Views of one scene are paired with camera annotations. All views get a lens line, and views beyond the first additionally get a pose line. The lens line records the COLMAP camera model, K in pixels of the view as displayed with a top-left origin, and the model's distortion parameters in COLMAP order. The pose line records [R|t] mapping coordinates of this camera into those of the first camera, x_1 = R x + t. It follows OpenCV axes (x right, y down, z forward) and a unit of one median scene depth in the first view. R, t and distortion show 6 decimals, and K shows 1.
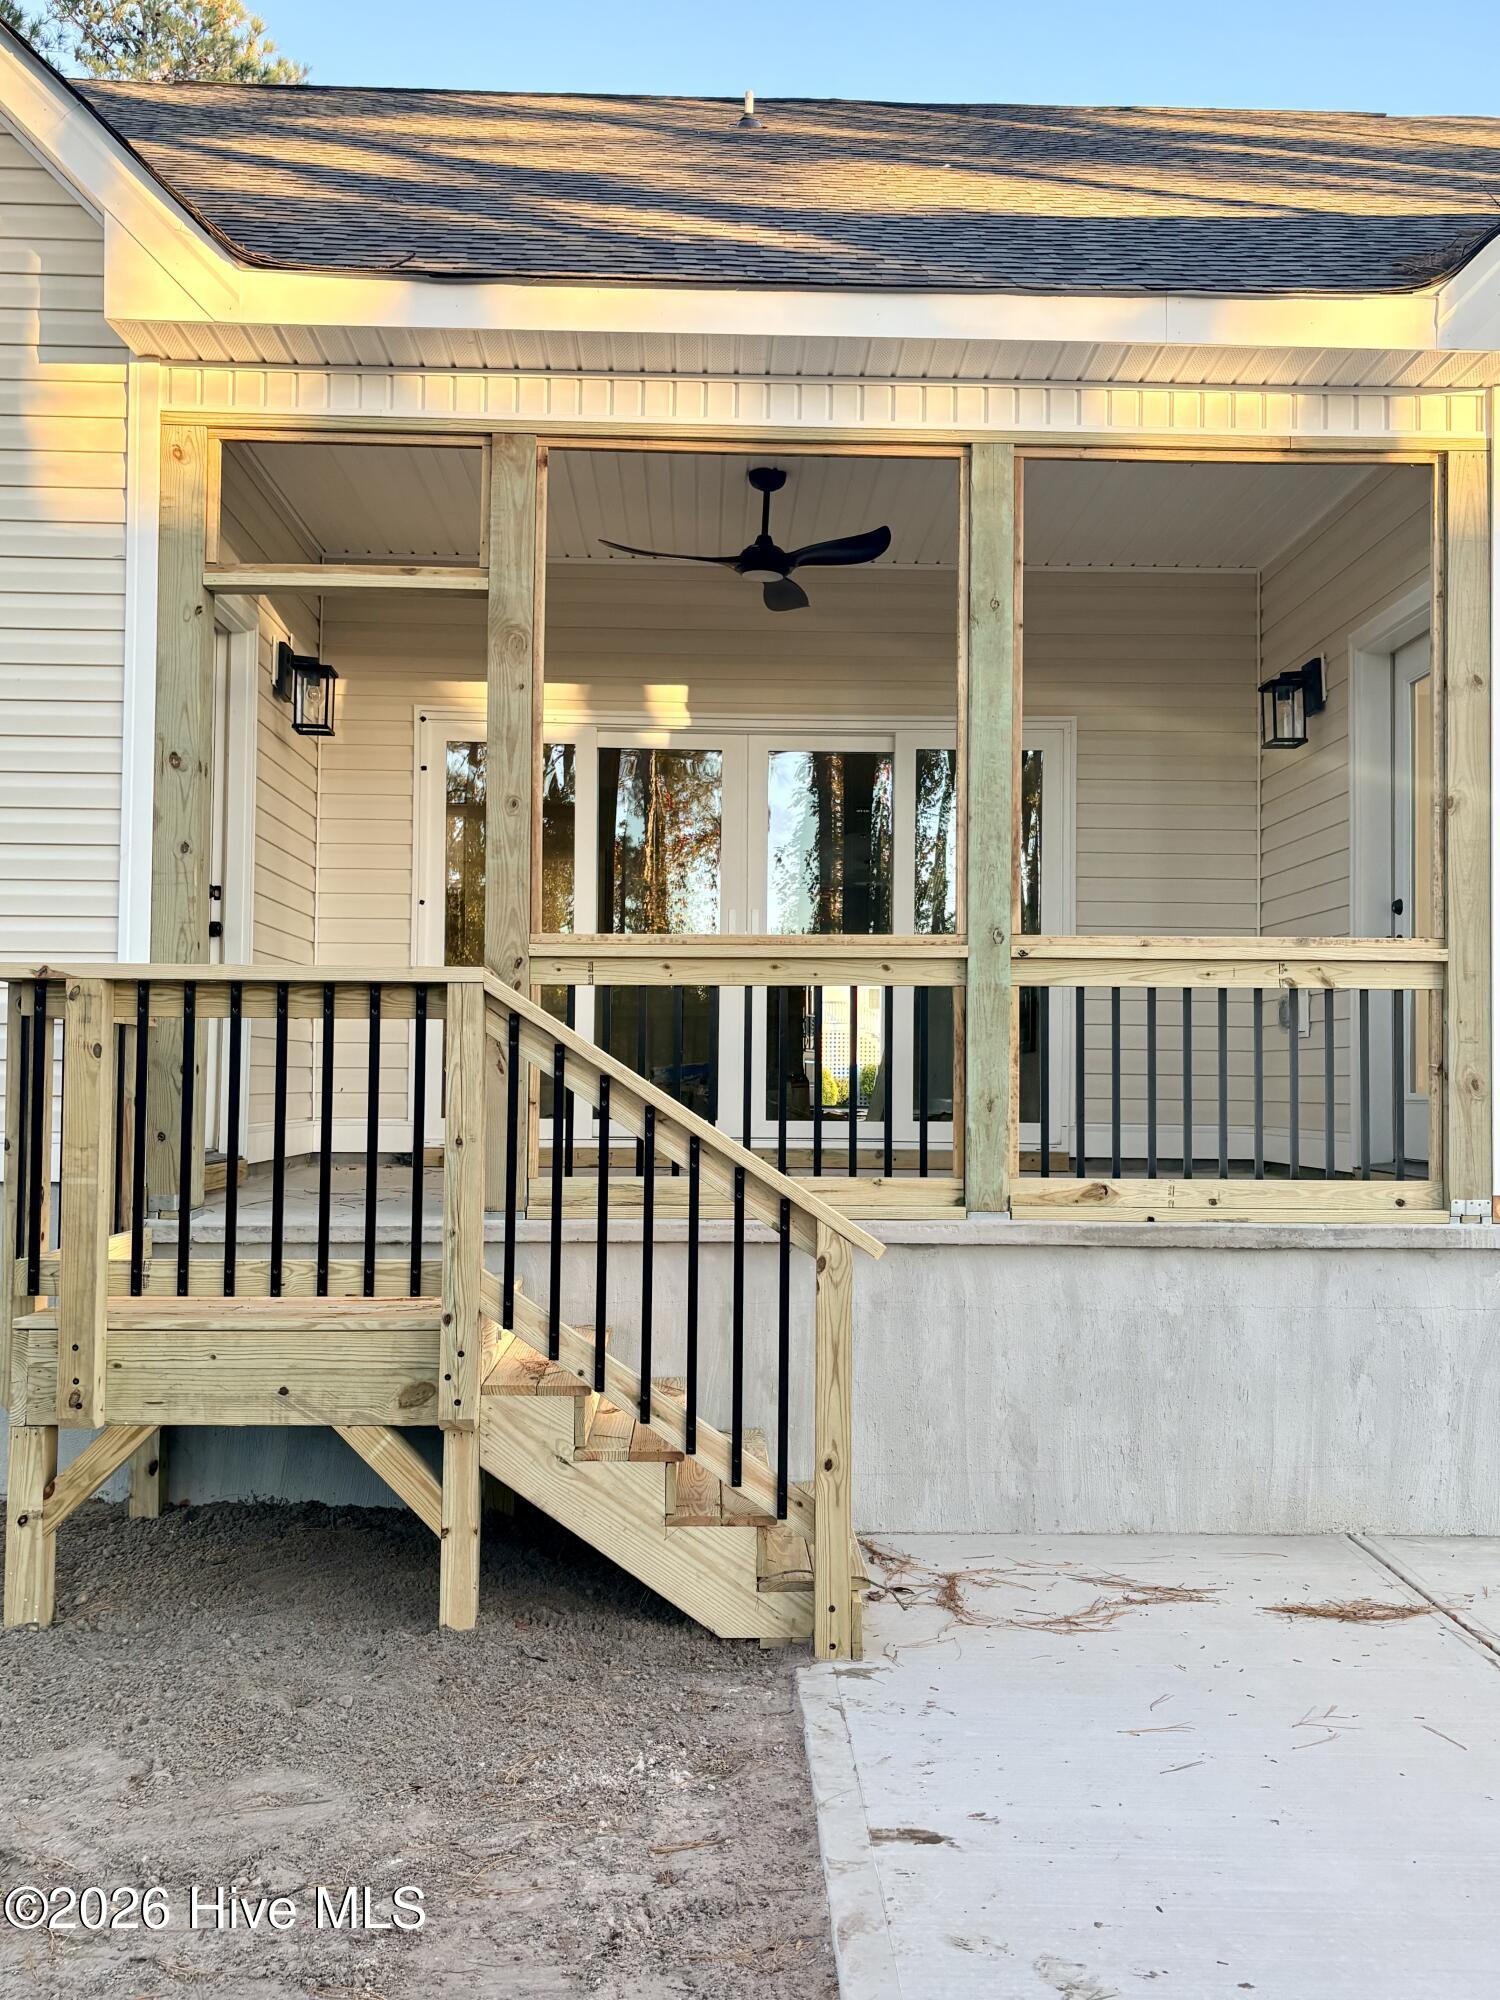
lens RADIAL K [[1761.2, 0, 750.0], [0, 1761.2, 1000.0], [0, 0, 1]] dist [0.018138, -0.000038]
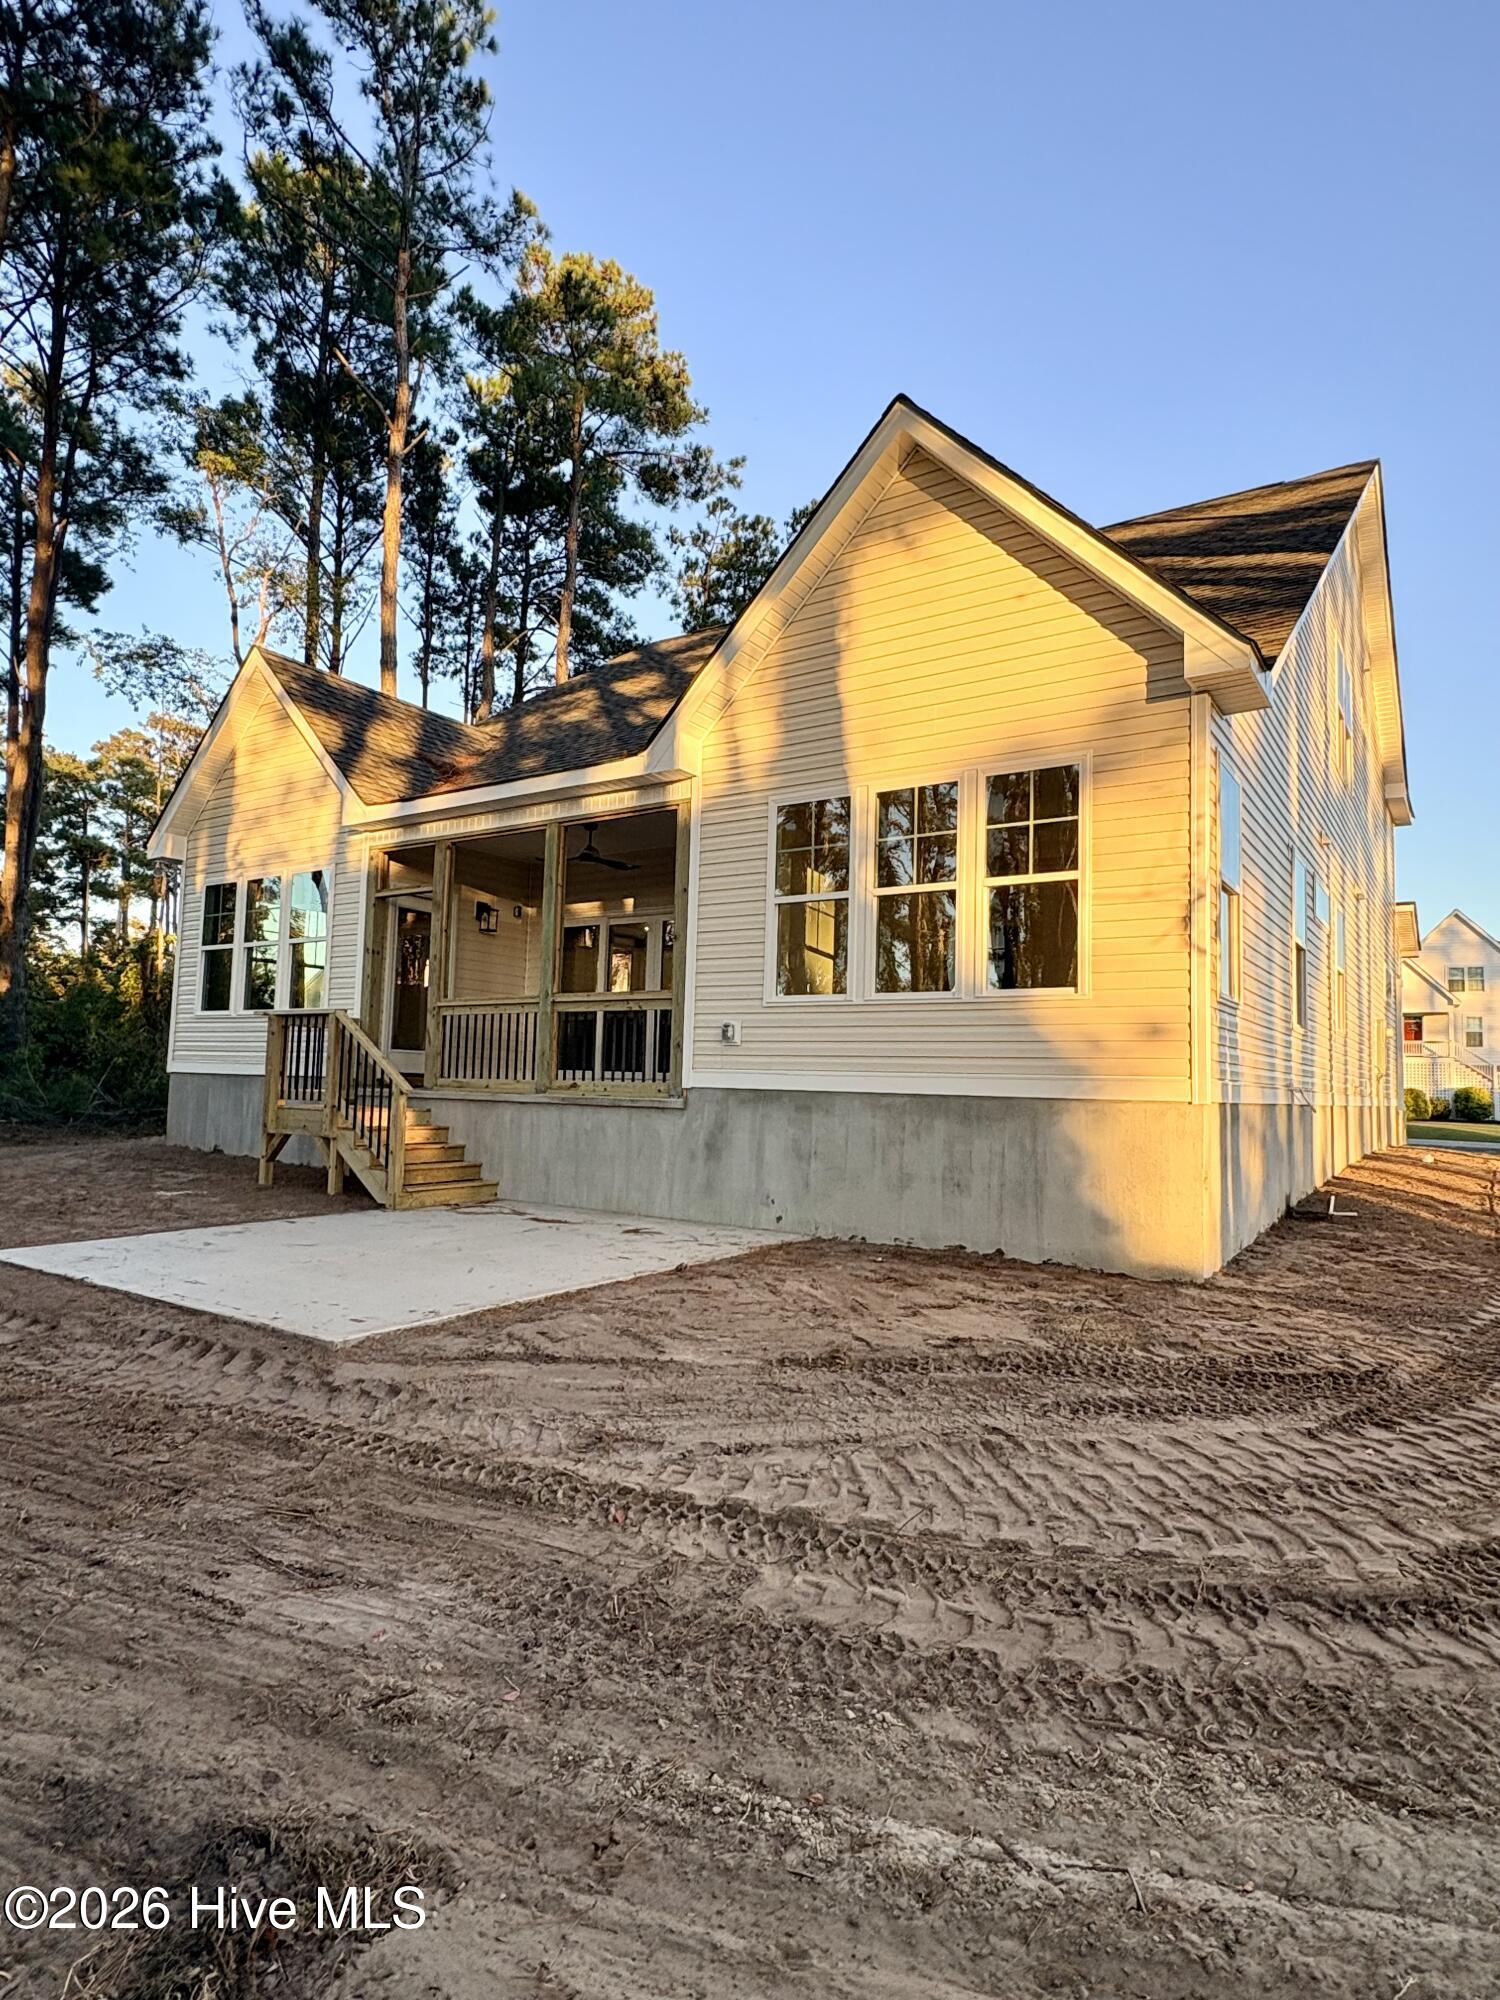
lens RADIAL K [[1095.6, 0, 750.0], [0, 1095.6, 1000.0], [0, 0, 1]] dist [-0.001893, 0.001277]
pose [[0.817173, -0.031869, -0.575511, 1.412415], [0.007205, 0.998957, -0.045087, 0.054232], [0.576348, 0.032697, 0.816550, -0.254757]]
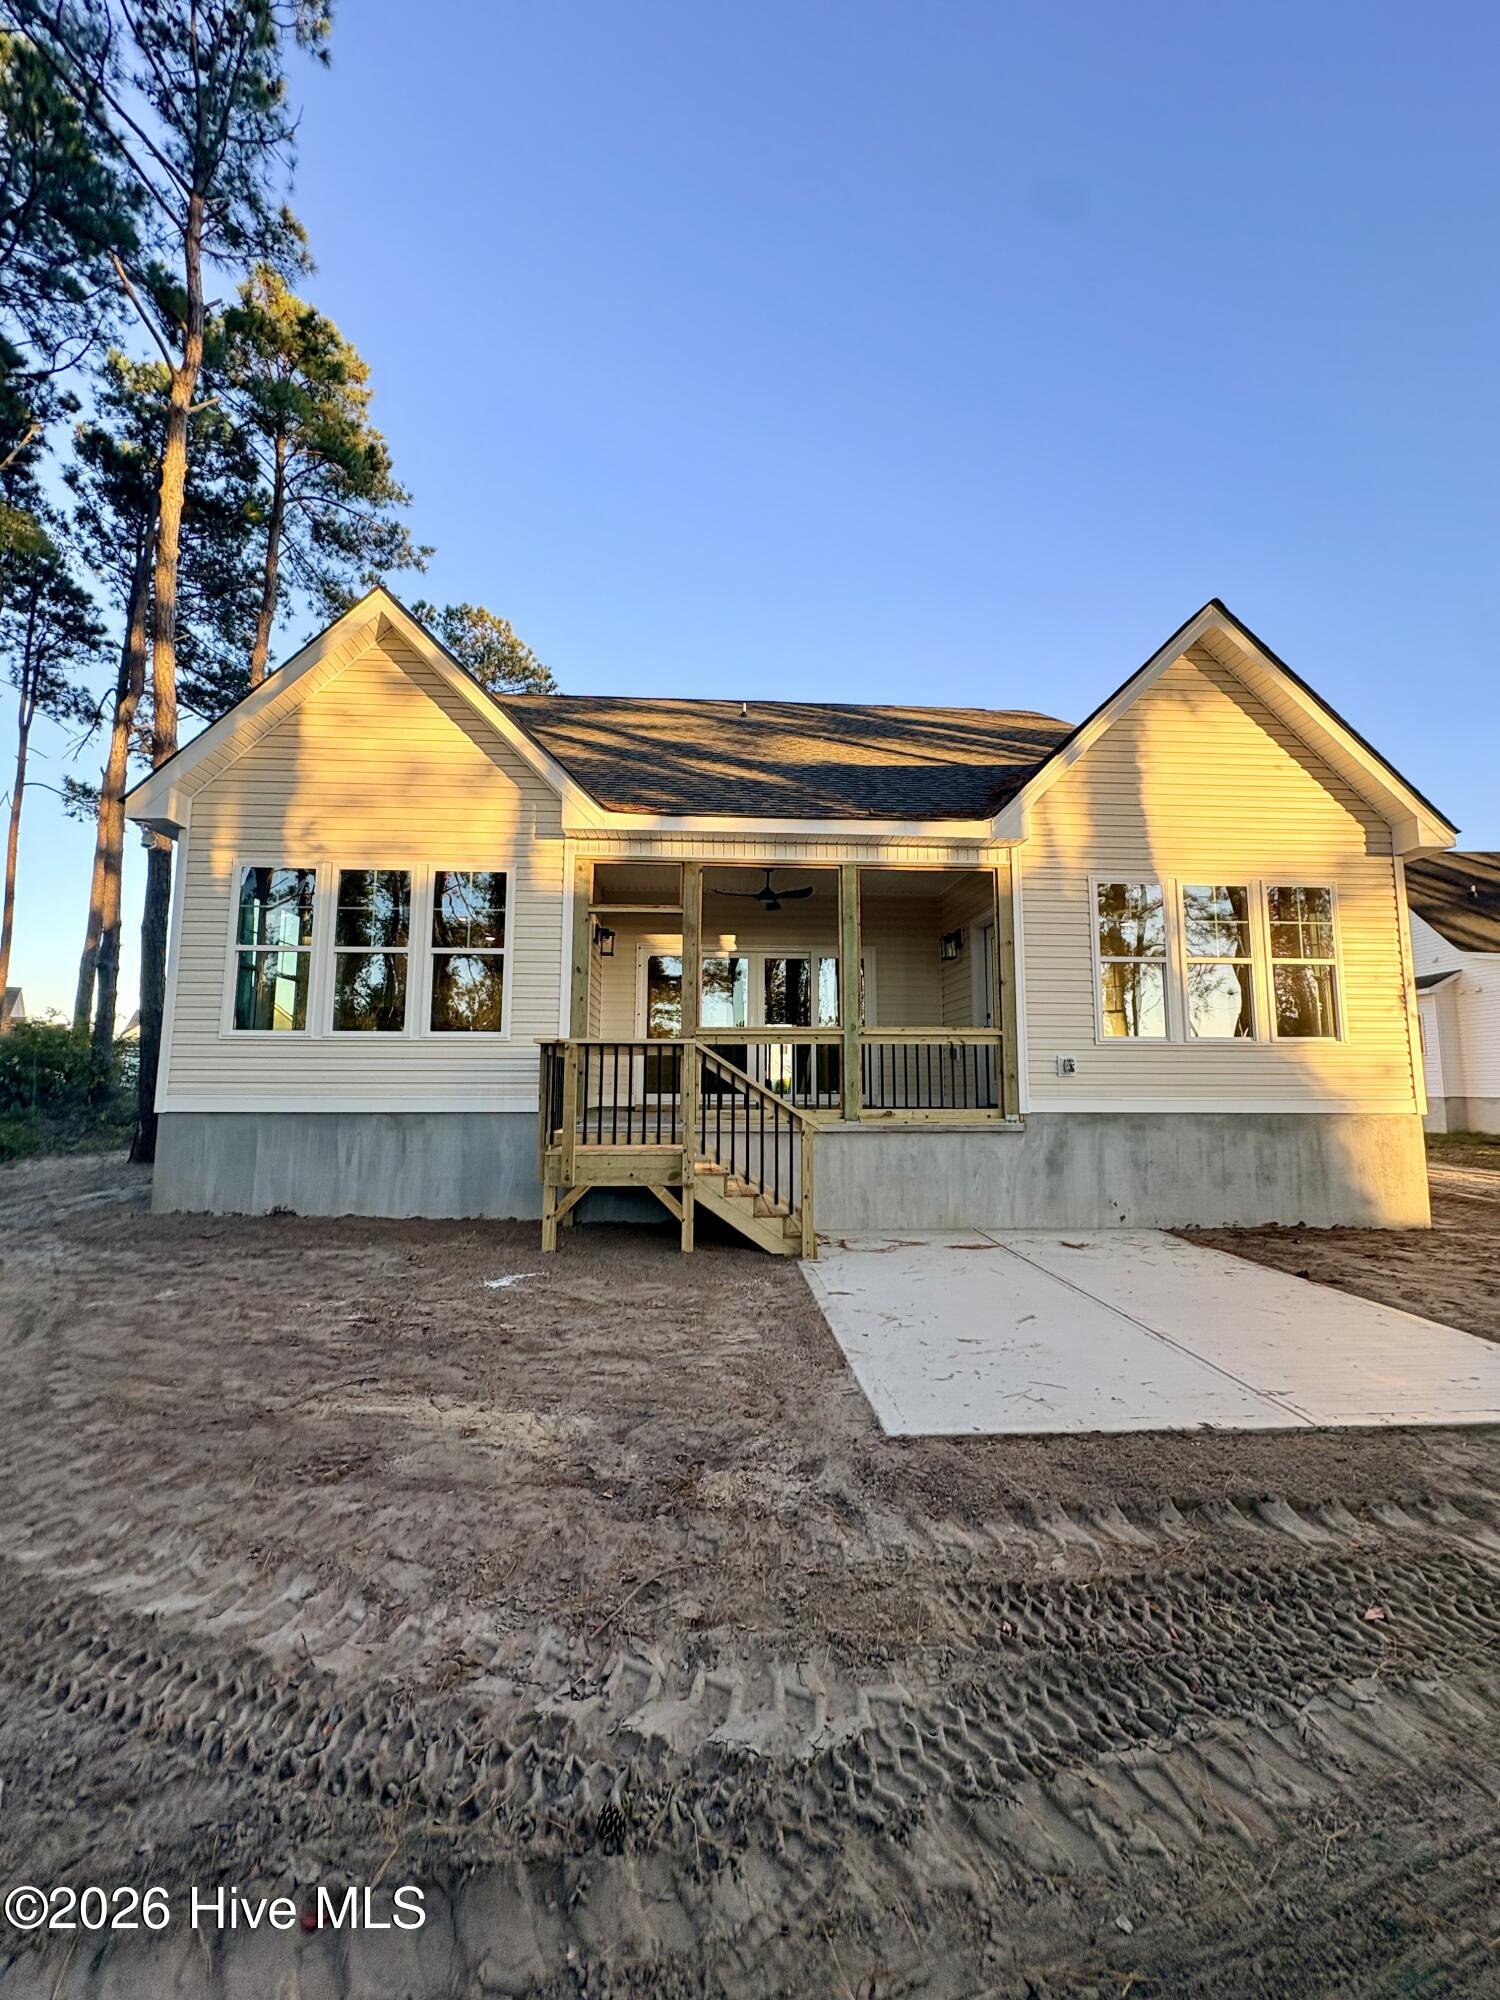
lens RADIAL K [[790.7, 0, 750.0], [0, 790.7, 1000.0], [0, 0, 1]] dist [-0.000579, -0.000279]
pose [[0.999430, -0.003186, 0.033620, -0.078727], [0.005407, 0.997792, -0.066194, 0.004631], [-0.033335, 0.066338, 0.997240, -0.330454]]
